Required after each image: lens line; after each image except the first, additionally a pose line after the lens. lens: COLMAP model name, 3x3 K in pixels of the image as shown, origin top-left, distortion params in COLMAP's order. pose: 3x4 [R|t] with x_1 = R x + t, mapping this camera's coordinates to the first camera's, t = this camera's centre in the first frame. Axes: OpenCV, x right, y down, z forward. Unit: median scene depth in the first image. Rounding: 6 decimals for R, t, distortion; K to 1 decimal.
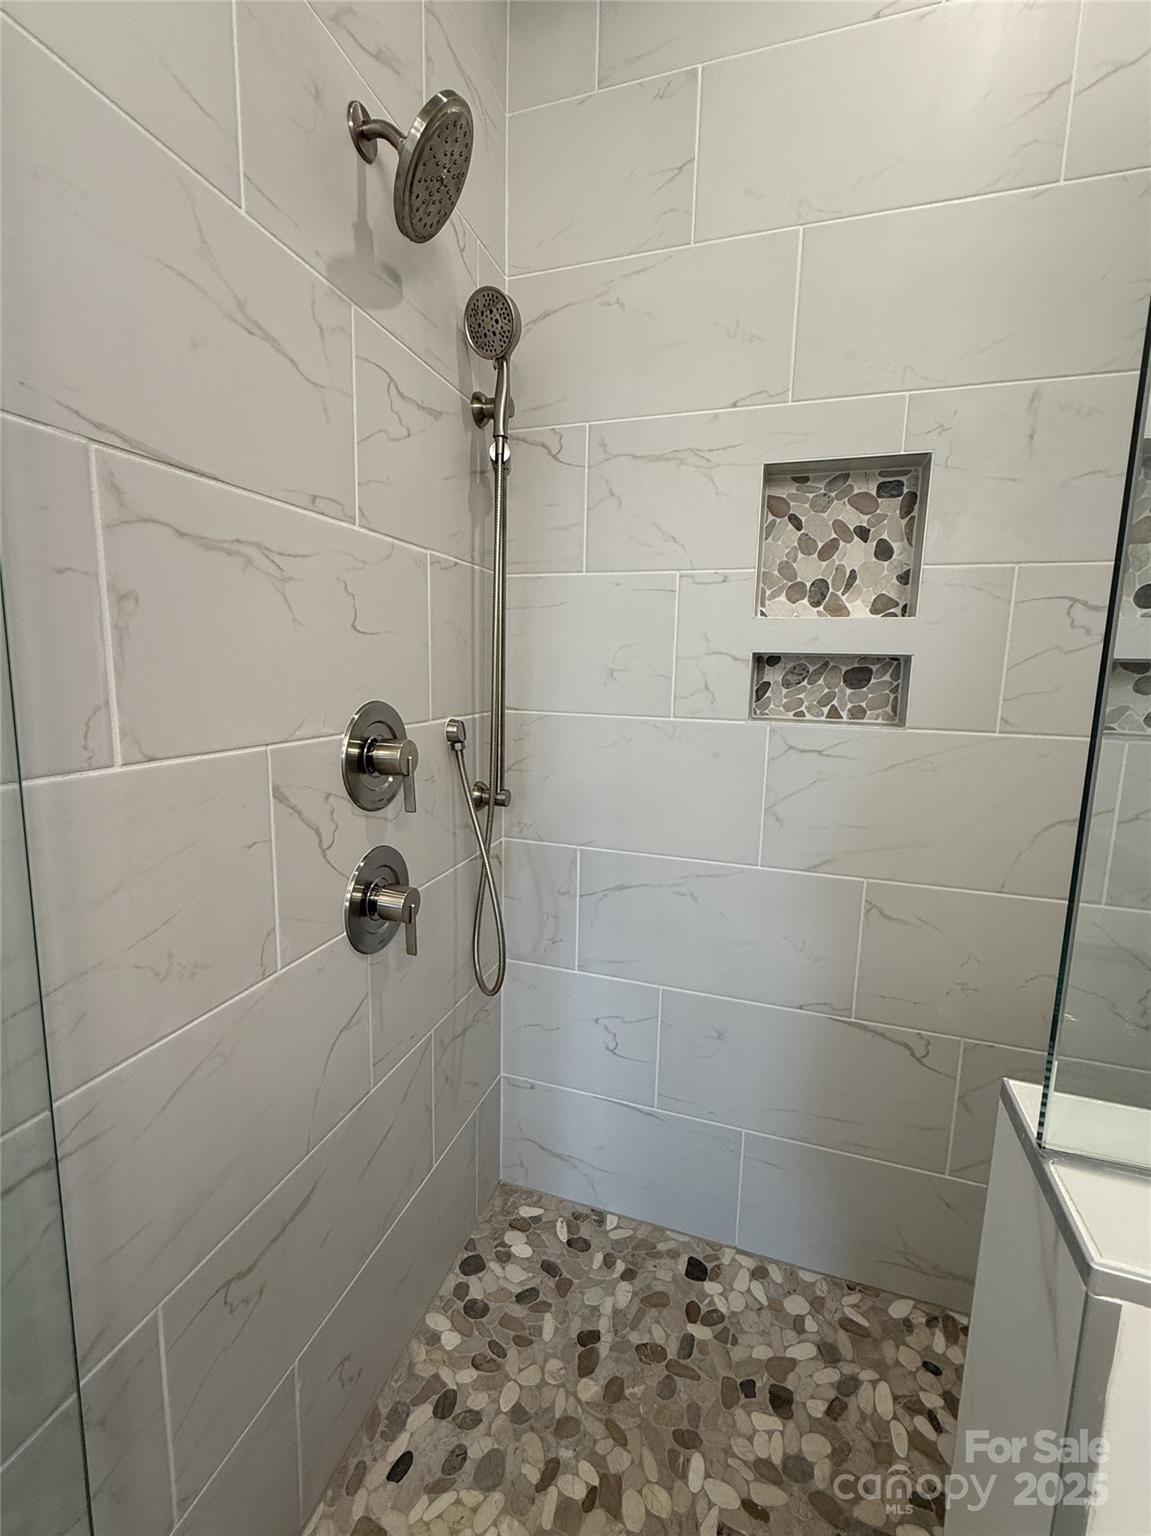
lens RADIAL K [[668.7, 0, 575.0], [0, 668.7, 761.9], [0, 0, 1]] dist [-0.001018, -0.000597]
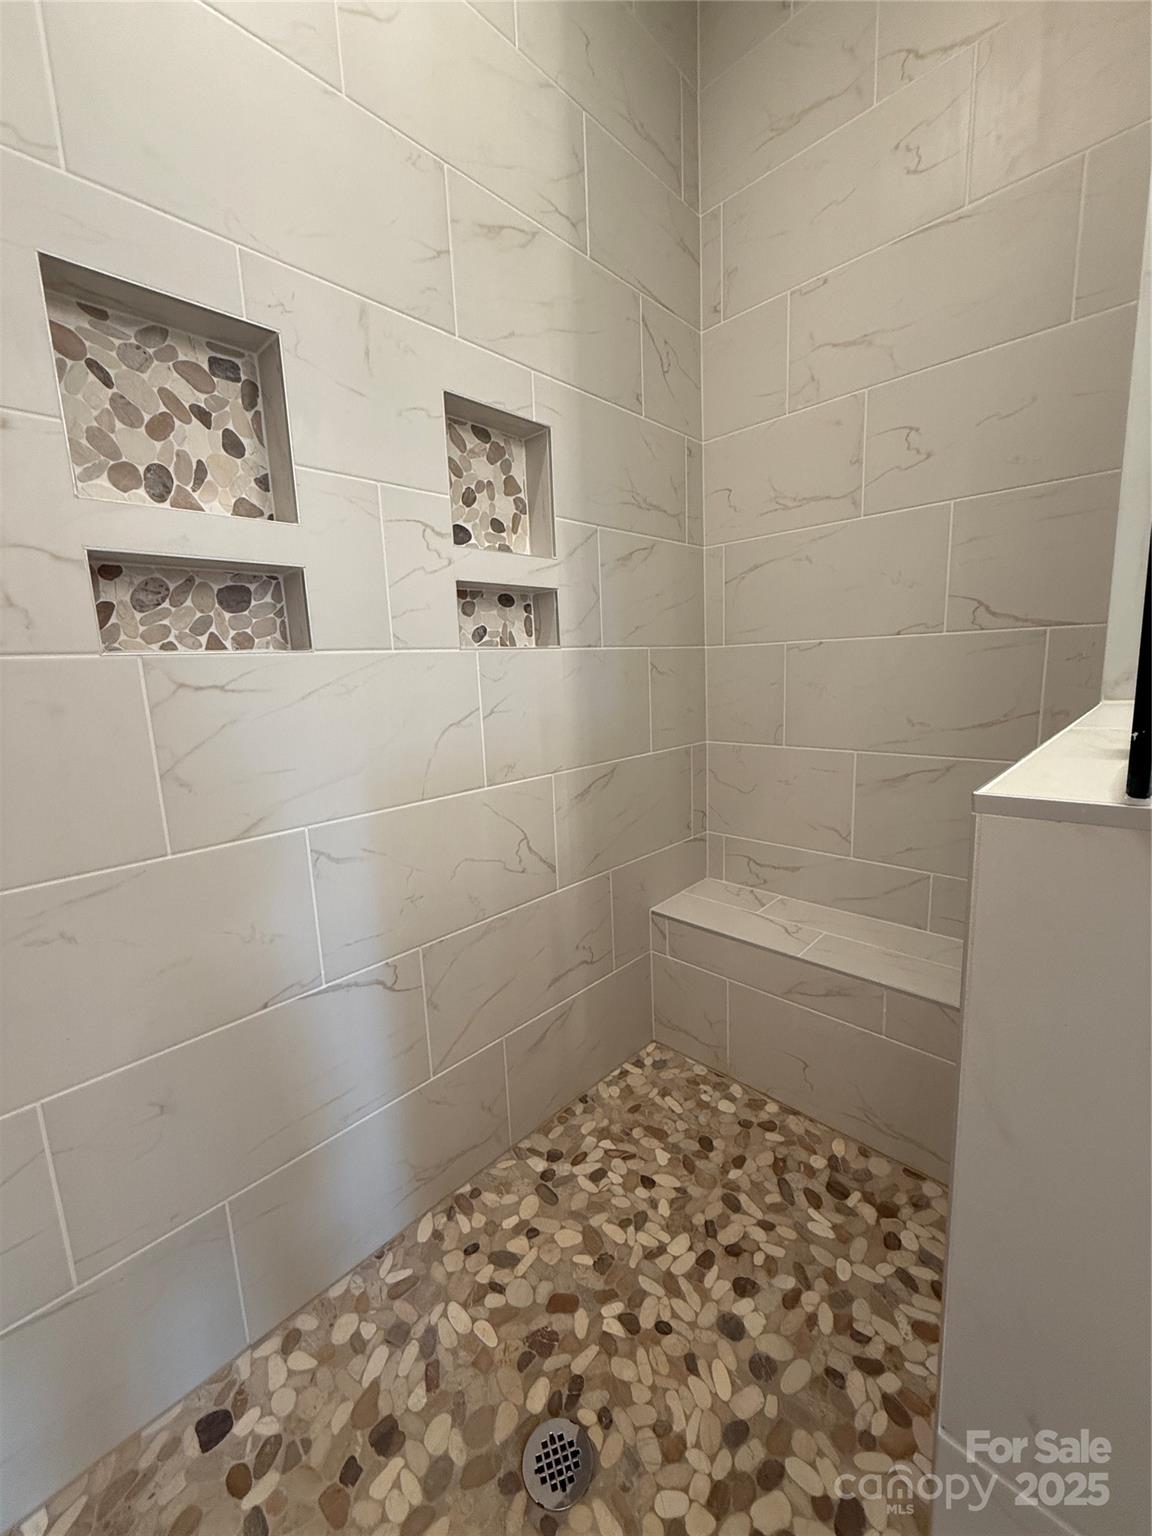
lens RADIAL K [[610.6, 0, 575.8], [0, 610.6, 765.1], [0, 0, 1]] dist [0.000639, -0.000093]
pose [[0.434380, -0.187431, 0.881013, -0.102494], [0.182031, 0.976195, 0.117931, 0.064848], [-0.882145, 0.109145, 0.458158, 0.305280]]
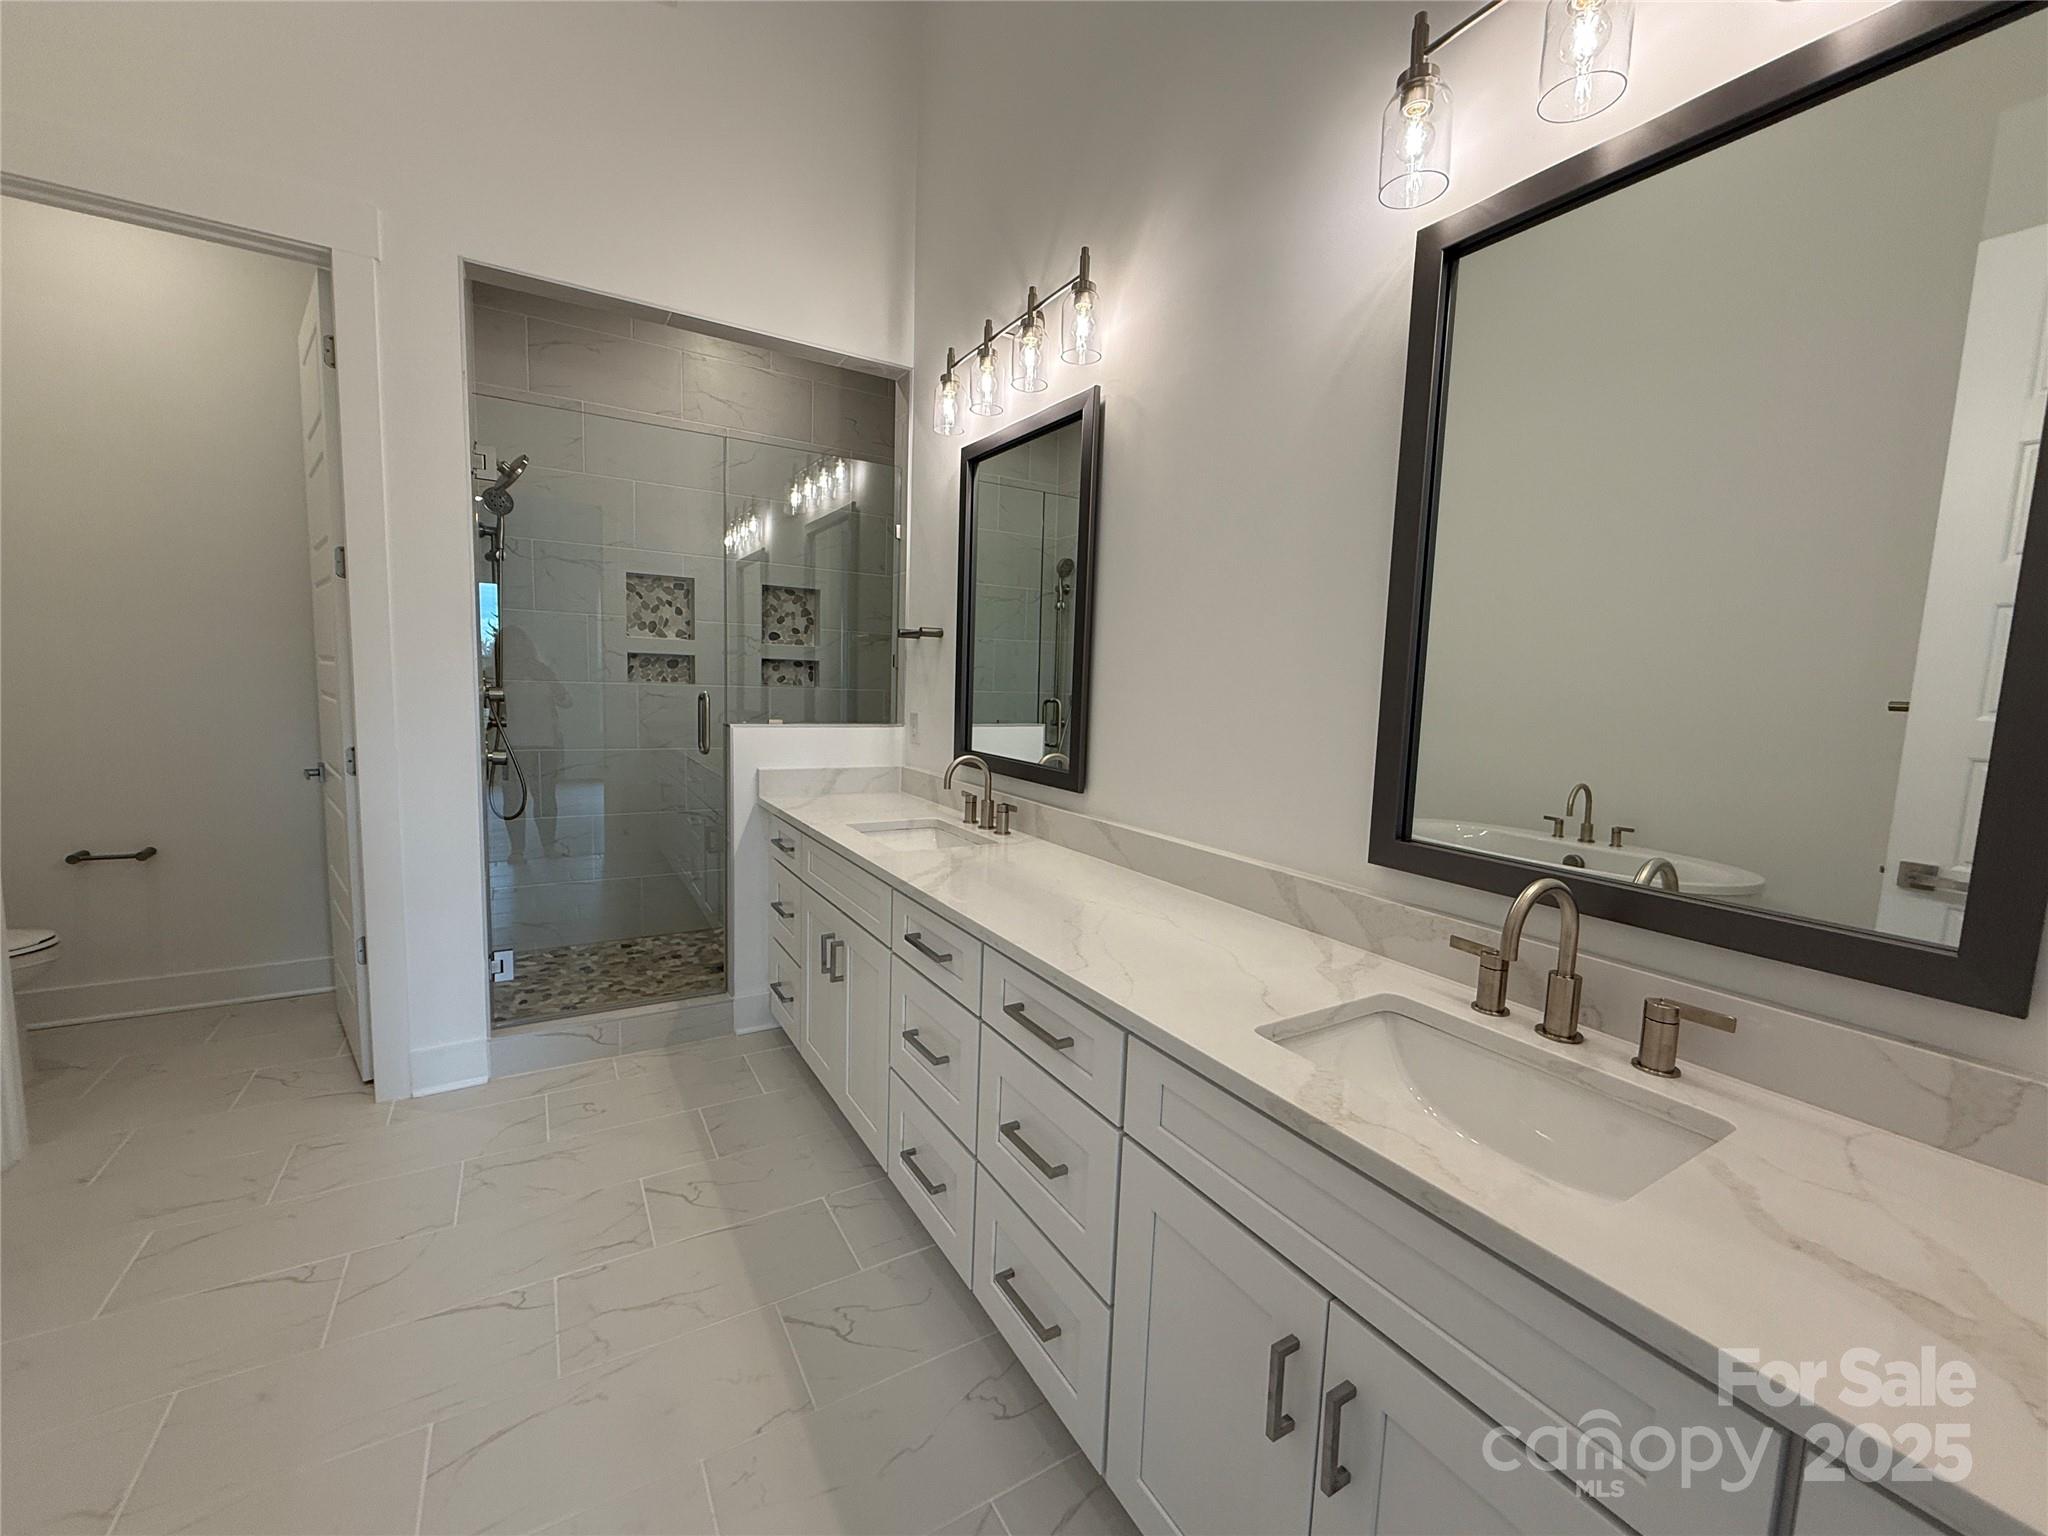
lens RADIAL K [[814.2, 0, 1024.0], [0, 814.2, 768.0], [0, 0, 1]] dist [0.000639, -0.000093]
pose [[0.642749, -0.083916, 0.761467, -0.998656], [0.090387, 0.995347, 0.033396, 0.253773], [-0.760726, 0.047362, 0.647343, -1.779141]]
